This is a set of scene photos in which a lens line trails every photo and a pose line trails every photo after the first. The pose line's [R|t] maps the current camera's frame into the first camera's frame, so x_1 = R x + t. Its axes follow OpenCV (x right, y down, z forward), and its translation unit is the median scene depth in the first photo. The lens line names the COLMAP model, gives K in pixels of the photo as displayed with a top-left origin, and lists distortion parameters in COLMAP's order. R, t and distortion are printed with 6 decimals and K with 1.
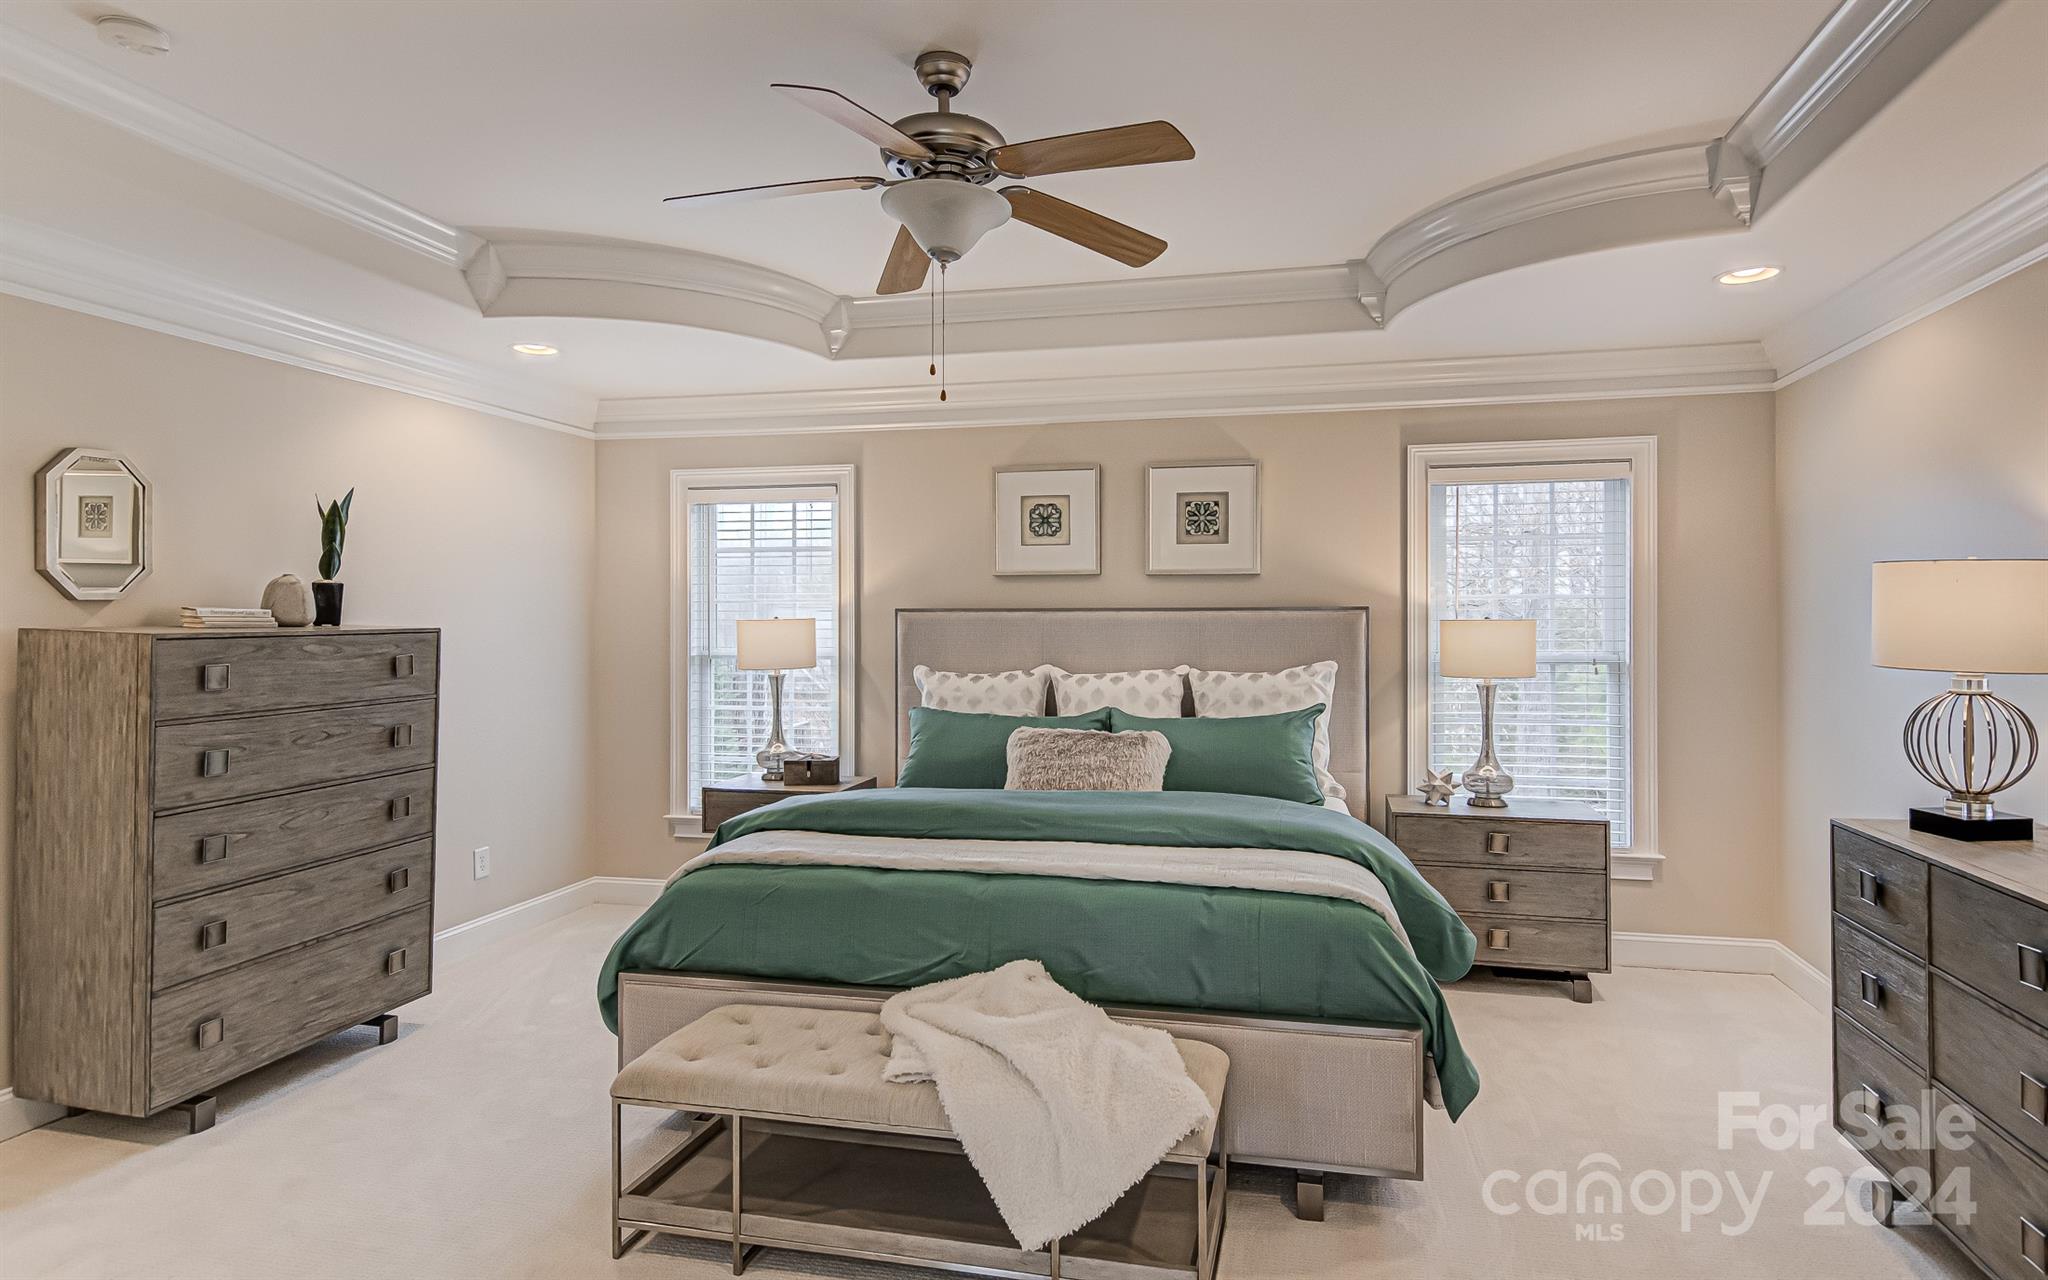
lens RADIAL K [[1171.2, 0, 1083.7], [0, 1171.2, 605.2], [0, 0, 1]] dist [0.034373, -0.027182]
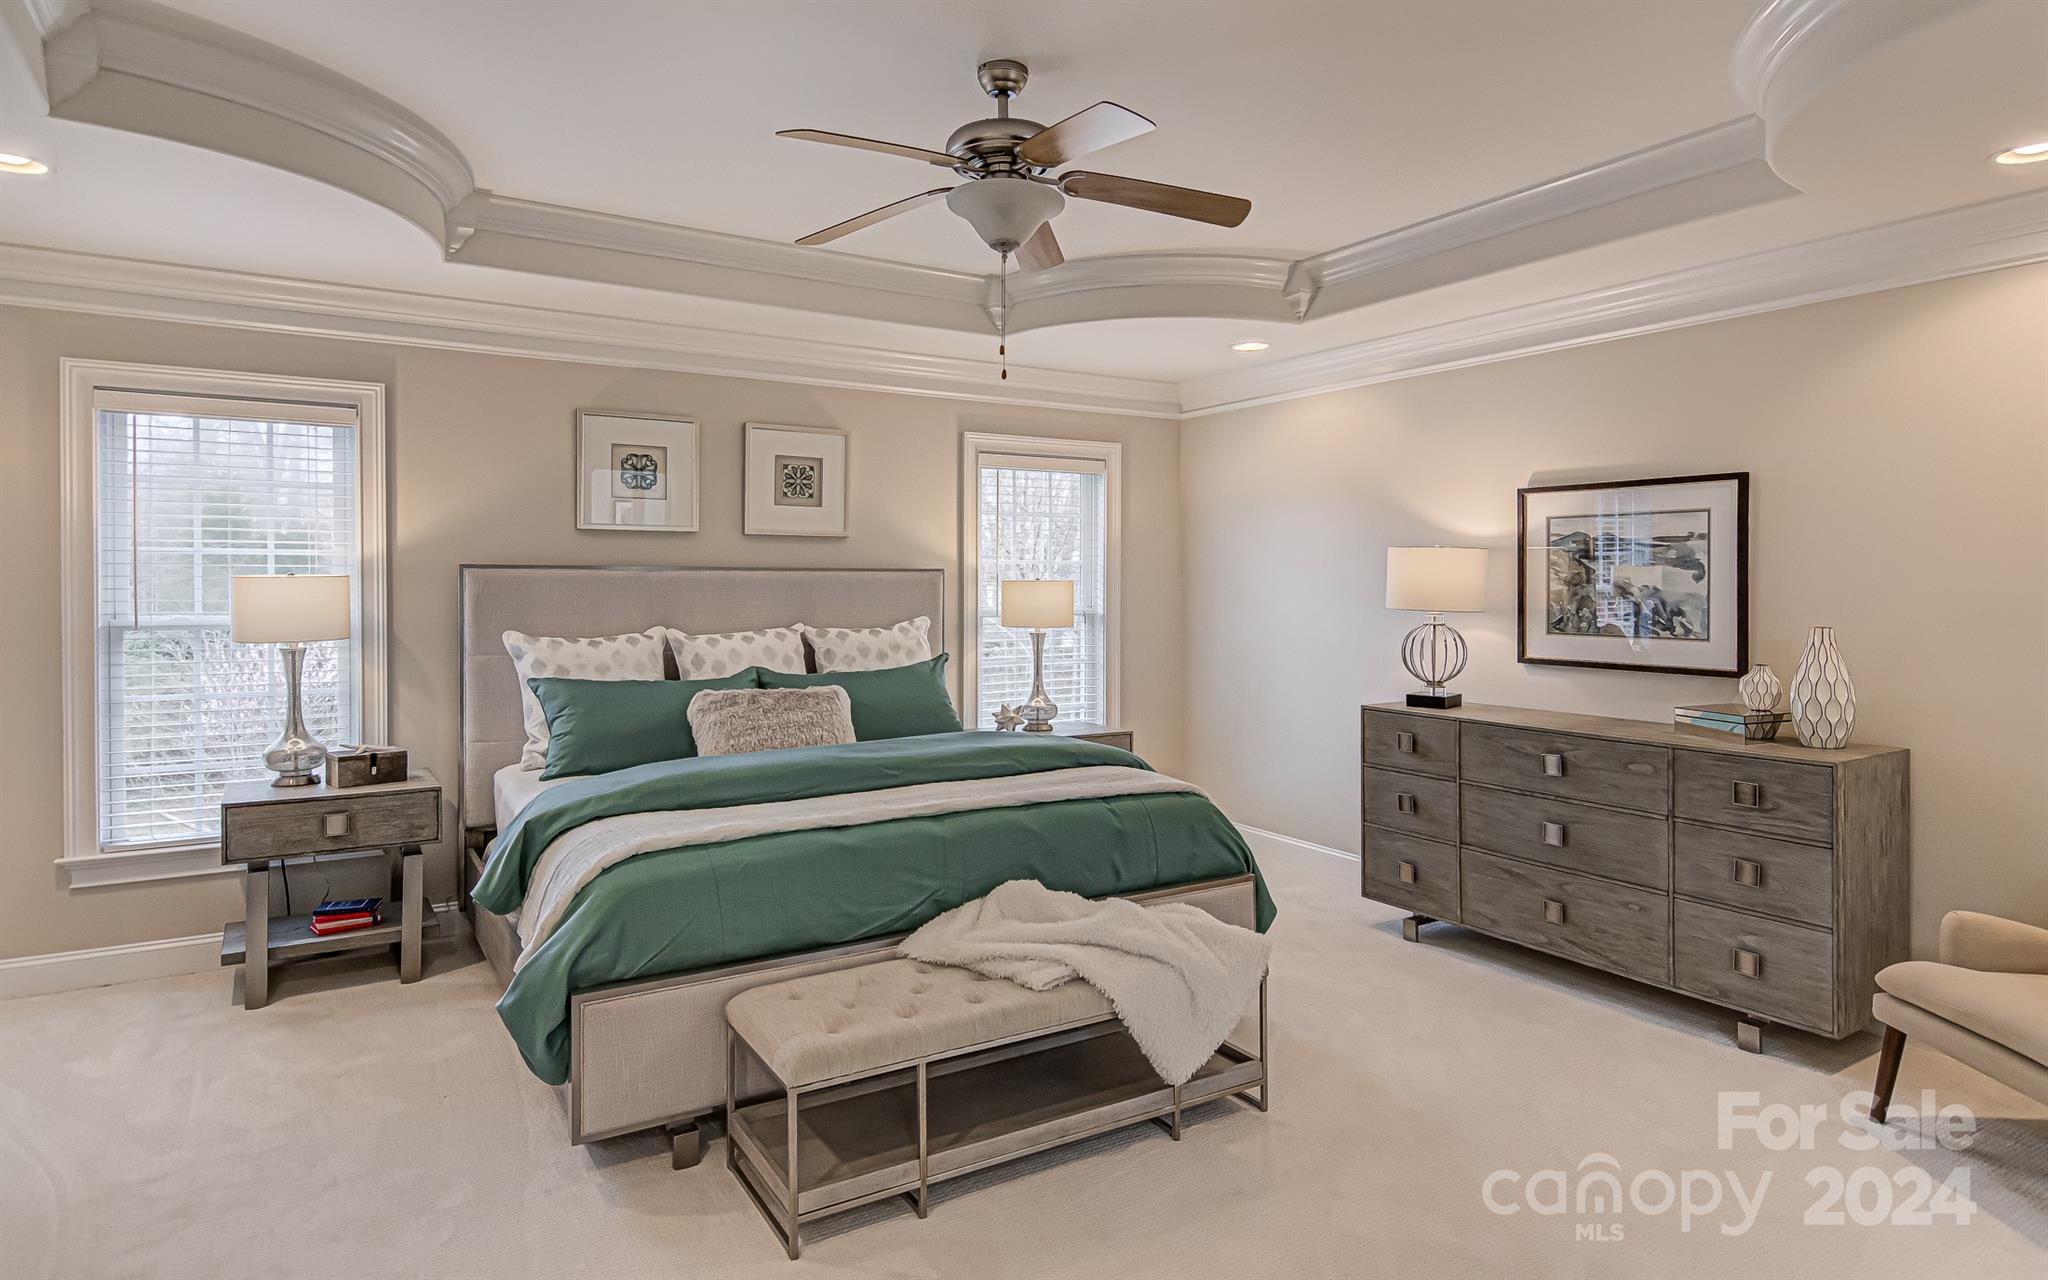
lens RADIAL K [[1170.6, 0, 1068.3], [0, 1170.6, 580.8], [0, 0, 1]] dist [0.036833, -0.027119]
pose [[0.699861, 0.003938, 0.714268, -0.502634], [-0.012736, 0.999895, 0.006965, 0.003495], [-0.714165, -0.013972, 0.699838, 0.109249]]
